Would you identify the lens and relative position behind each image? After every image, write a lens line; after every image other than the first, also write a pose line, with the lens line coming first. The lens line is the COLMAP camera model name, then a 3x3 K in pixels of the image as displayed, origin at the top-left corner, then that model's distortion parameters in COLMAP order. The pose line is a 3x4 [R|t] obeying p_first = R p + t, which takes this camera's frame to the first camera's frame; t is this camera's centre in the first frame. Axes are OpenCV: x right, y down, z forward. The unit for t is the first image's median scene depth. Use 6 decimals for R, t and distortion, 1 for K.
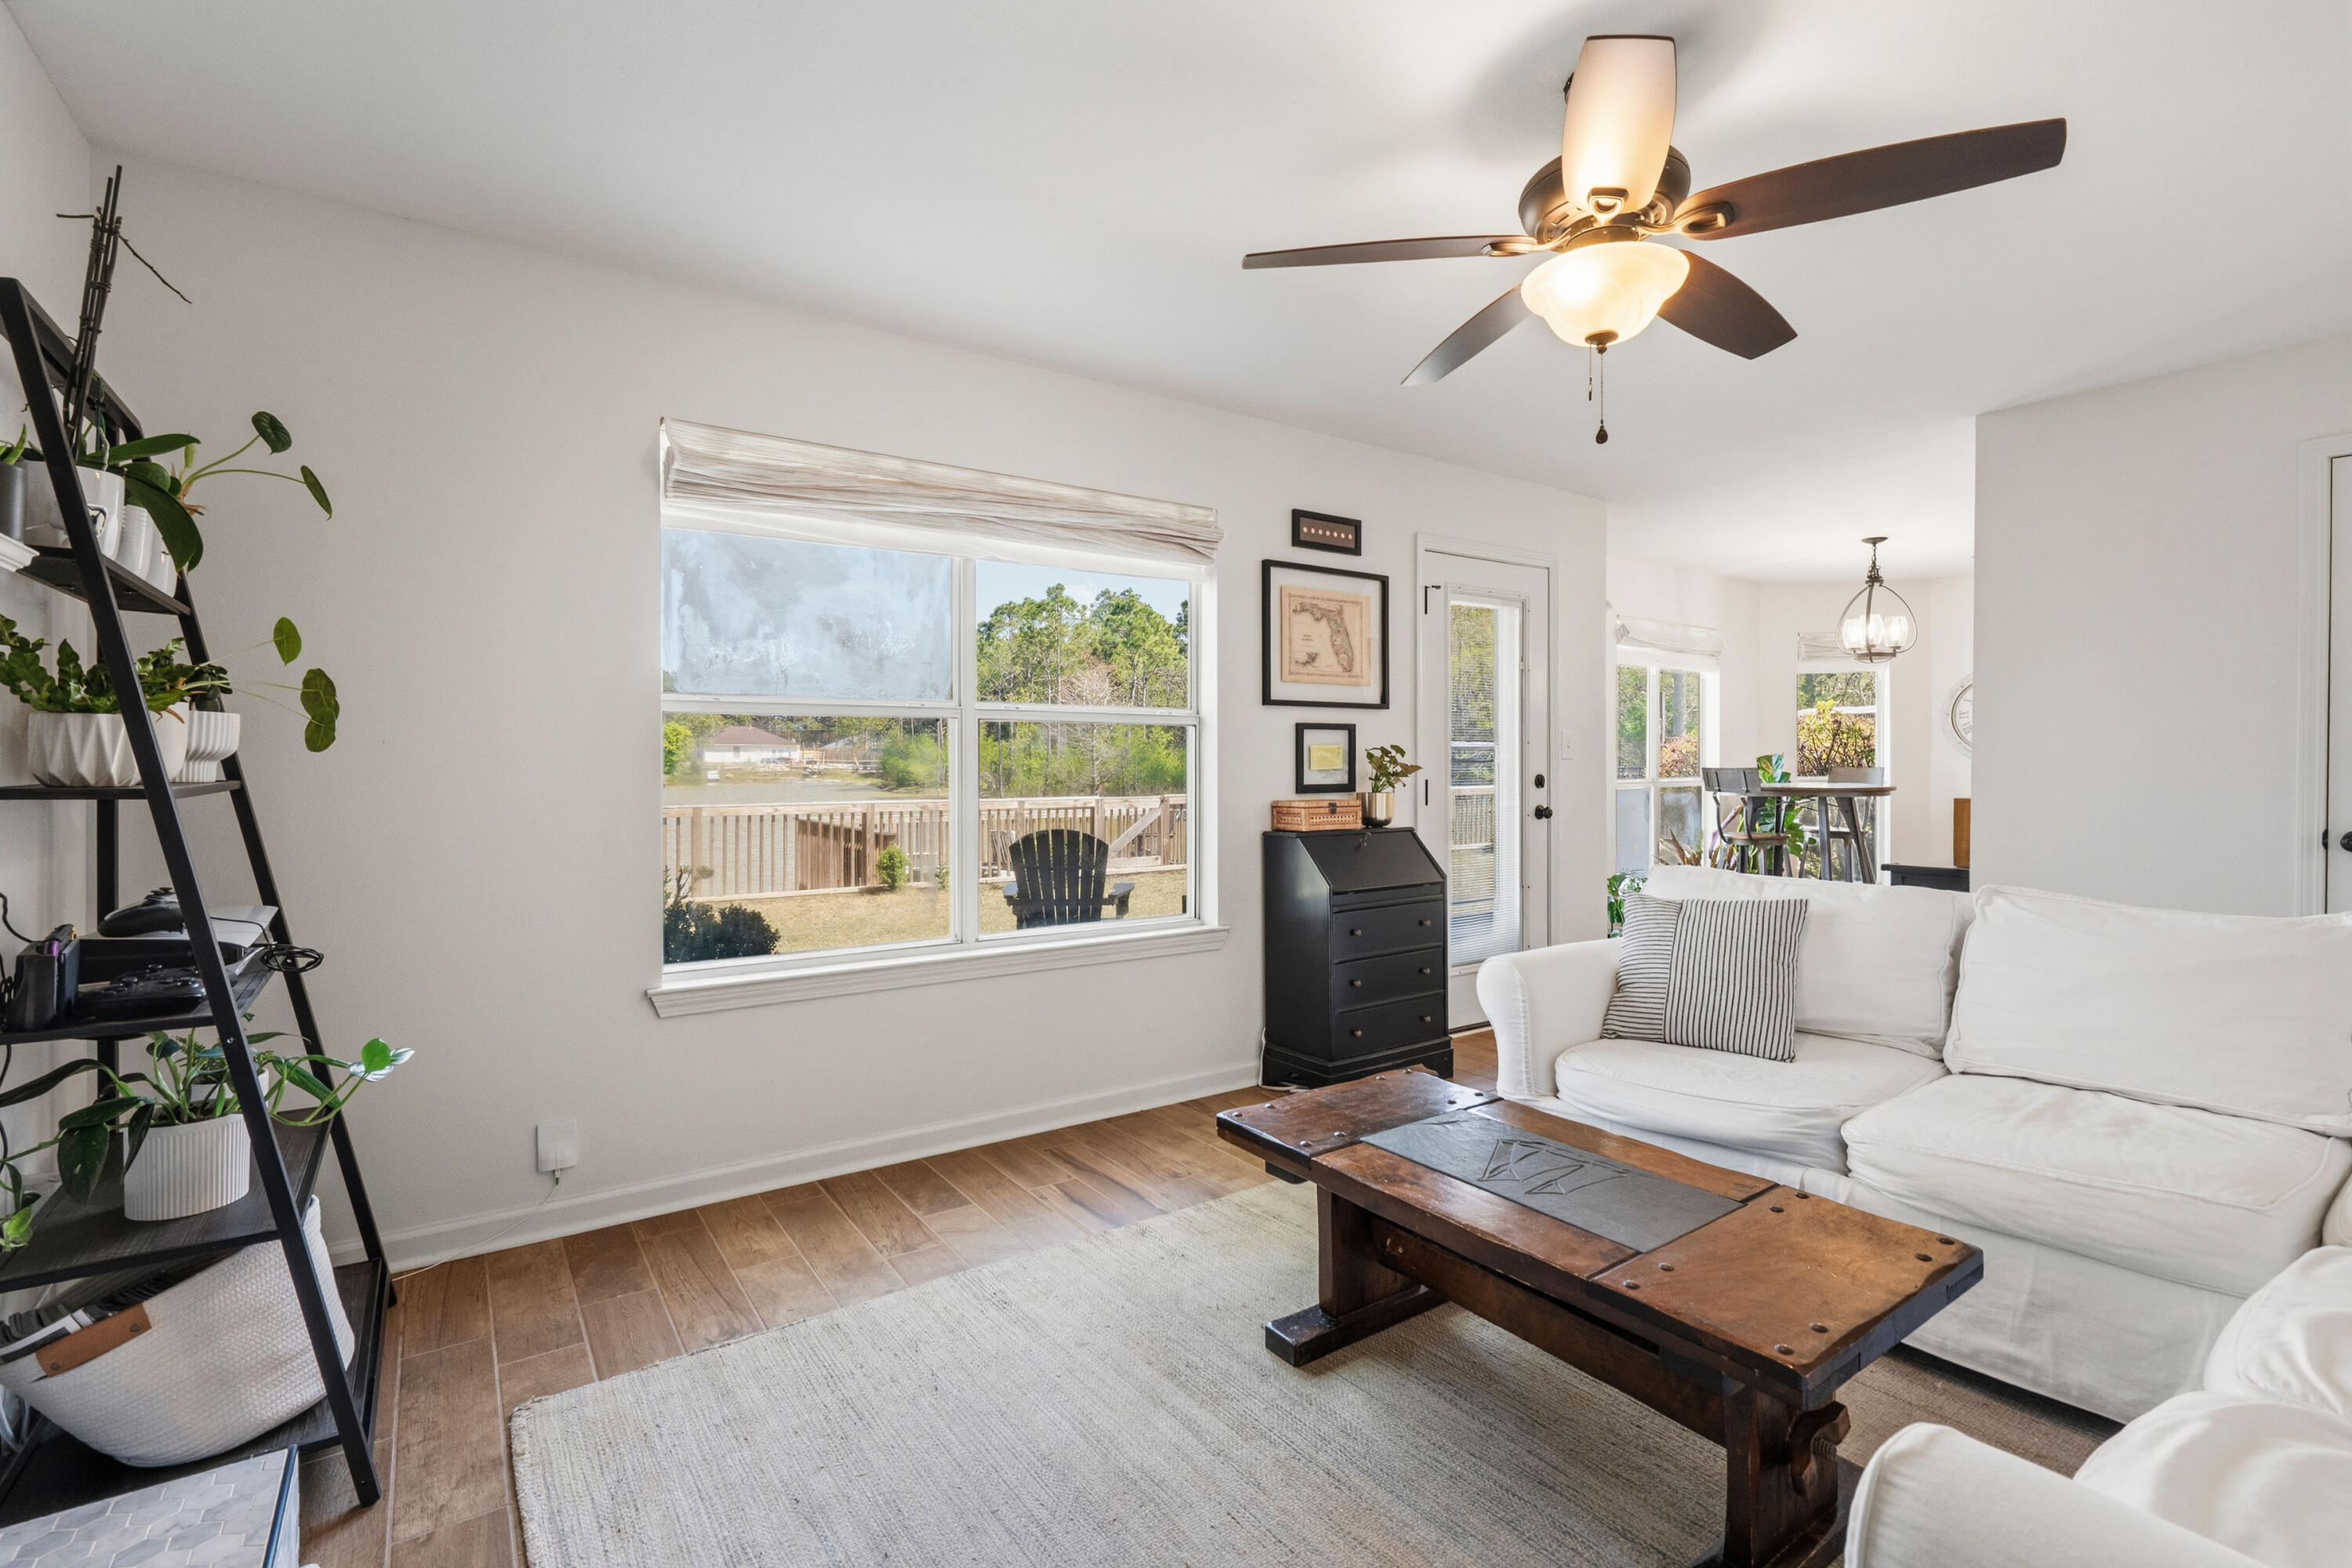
lens RADIAL K [[1065.2, 0, 1183.5], [0, 1065.2, 775.2], [0, 0, 1]] dist [0.002028, -0.000150]
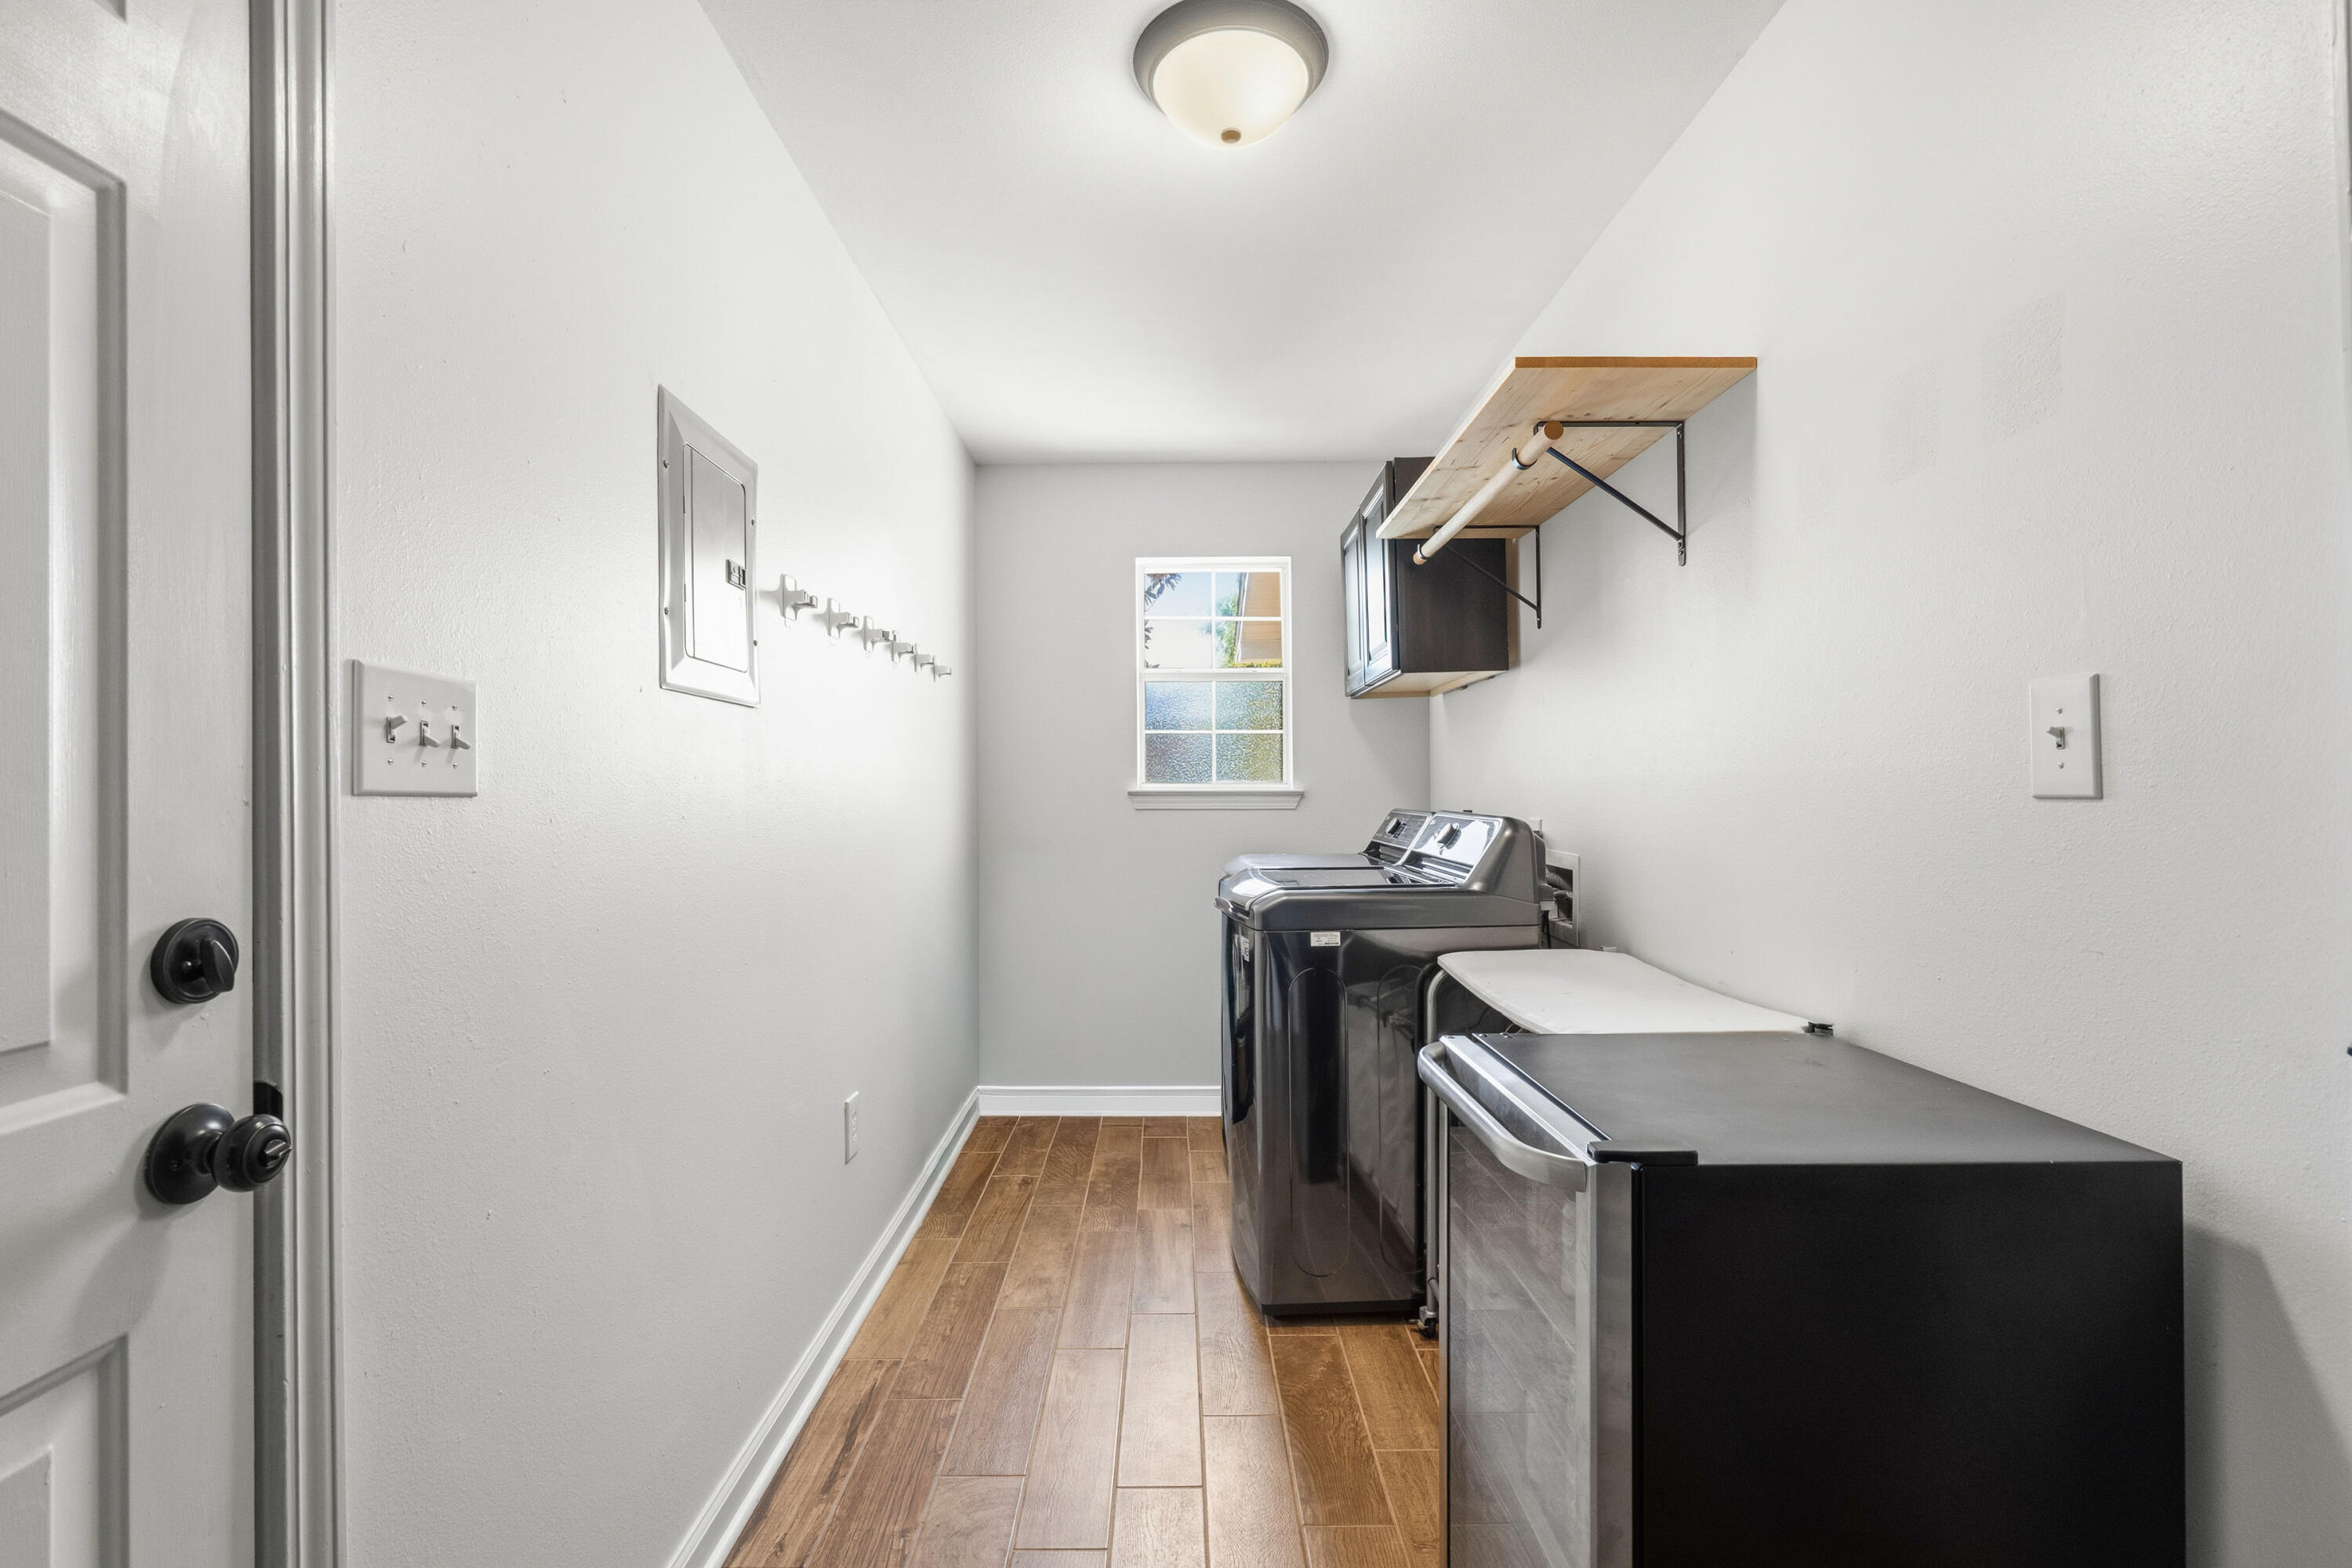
lens RADIAL K [[1065.2, 0, 1178.6], [0, 1065.2, 792.8], [0, 0, 1]] dist [0.002028, -0.000150]
pose [[0.563834, 0.002777, 0.825884, 0.286022], [0.007055, 0.999942, -0.008179, -0.017479], [-0.825858, 0.010438, 0.563781, 0.787100]]
